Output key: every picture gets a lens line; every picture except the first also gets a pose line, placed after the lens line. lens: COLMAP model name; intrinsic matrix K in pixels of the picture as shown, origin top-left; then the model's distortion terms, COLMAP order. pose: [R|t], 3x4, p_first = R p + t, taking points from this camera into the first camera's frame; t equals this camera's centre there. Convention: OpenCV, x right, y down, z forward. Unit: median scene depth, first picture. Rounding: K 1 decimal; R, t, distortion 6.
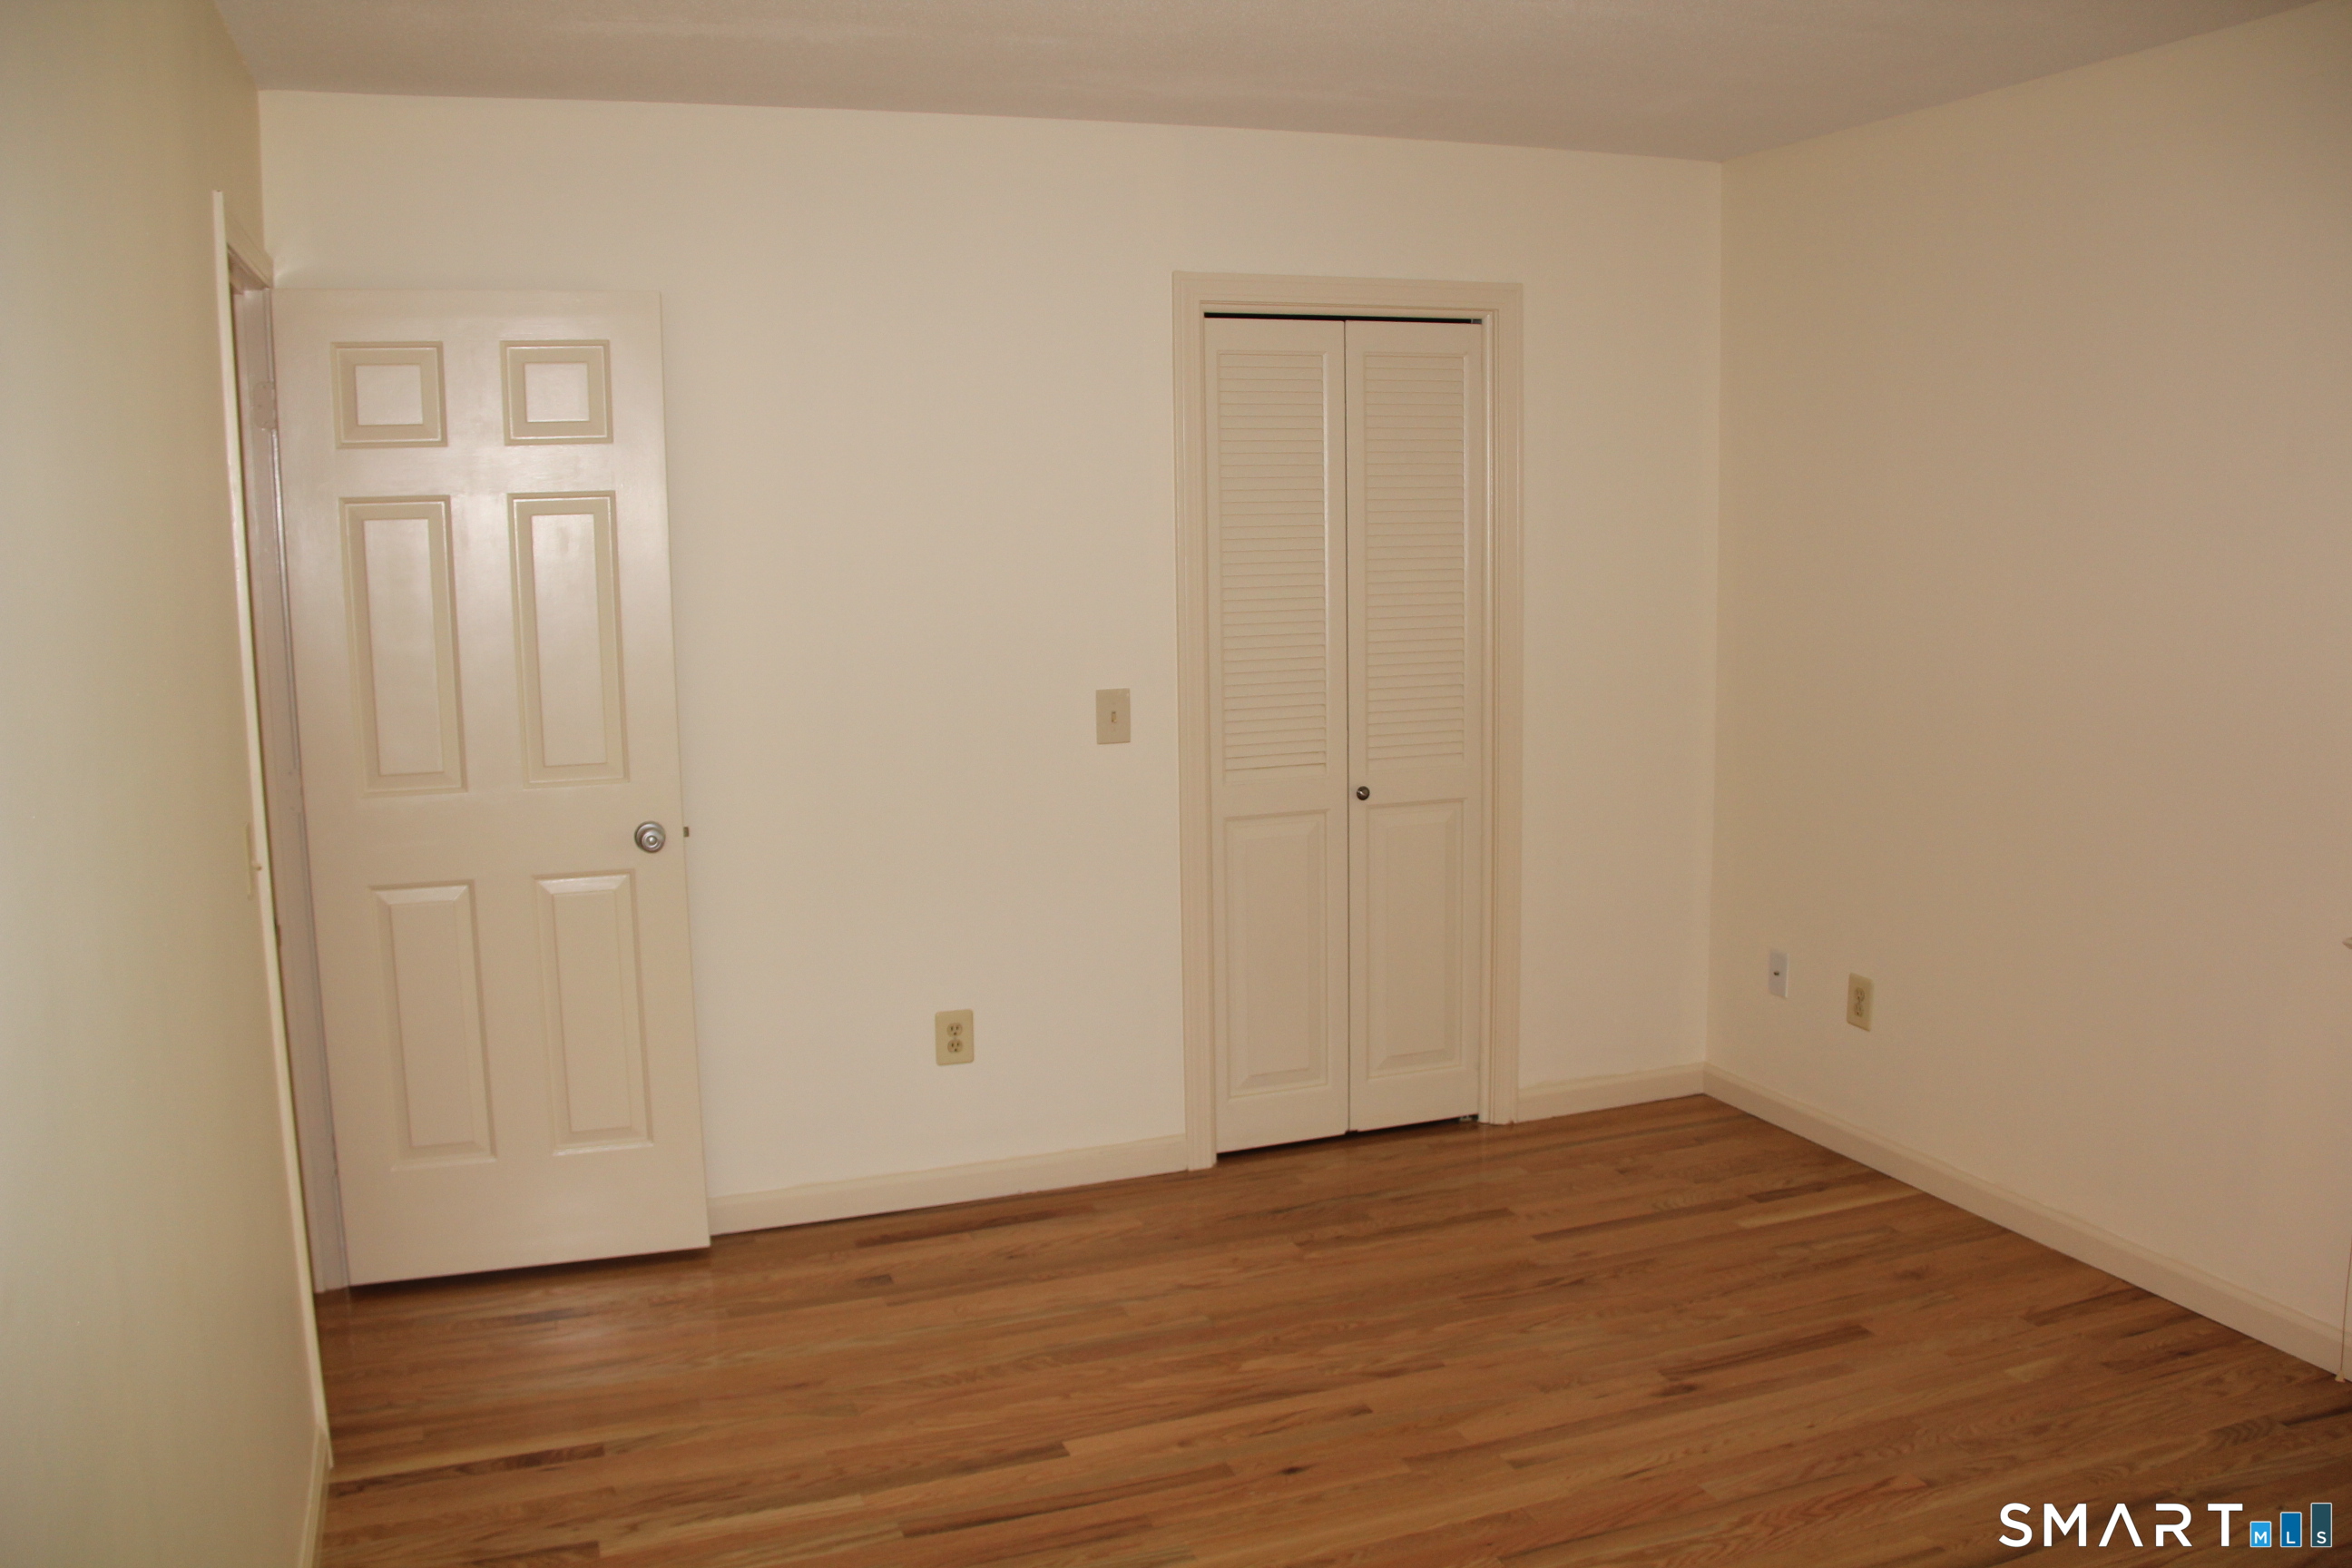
lens RADIAL K [[1983.4, 0, 1173.1], [0, 1983.4, 768.5], [0, 0, 1]] dist [-0.186173, 0.153885]
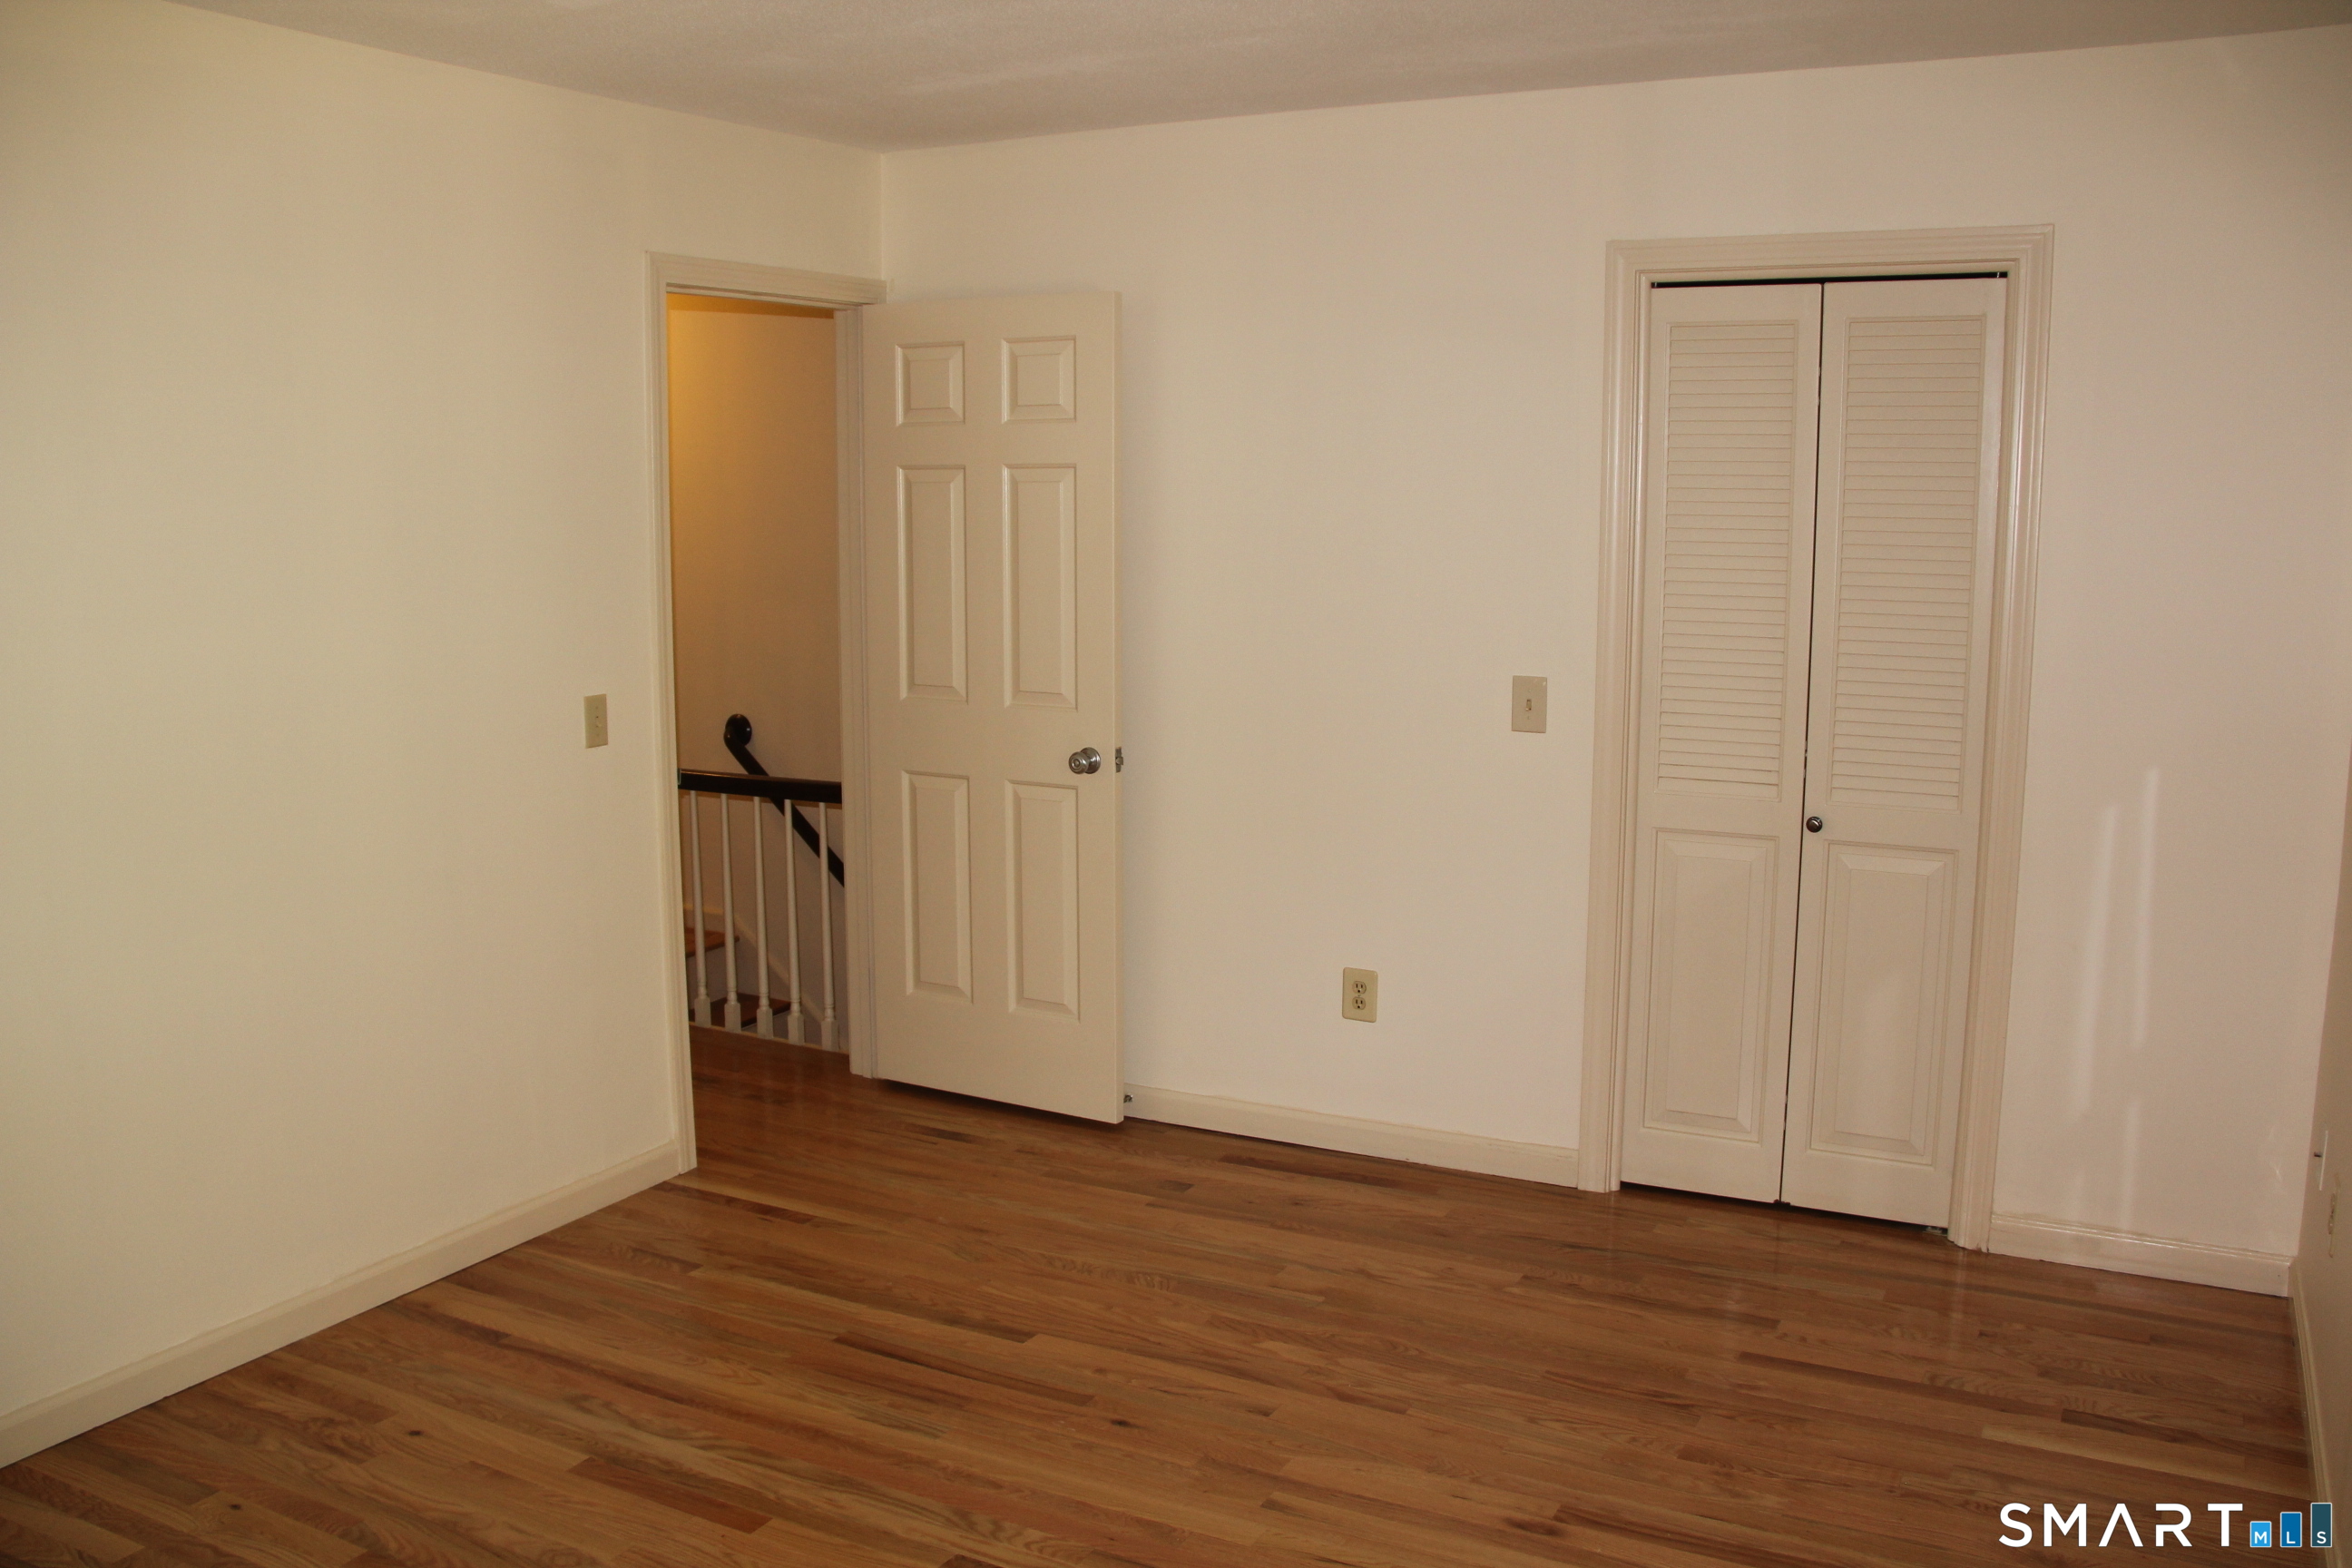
lens RADIAL K [[1983.4, 0, 1184.6], [0, 1983.4, 772.7], [0, 0, 1]] dist [-0.186173, 0.153885]
pose [[0.655424, 0.124191, -0.744981, 0.603108], [-0.109351, 0.991599, 0.069098, -0.042781], [0.747303, 0.036176, 0.663498, 0.239860]]
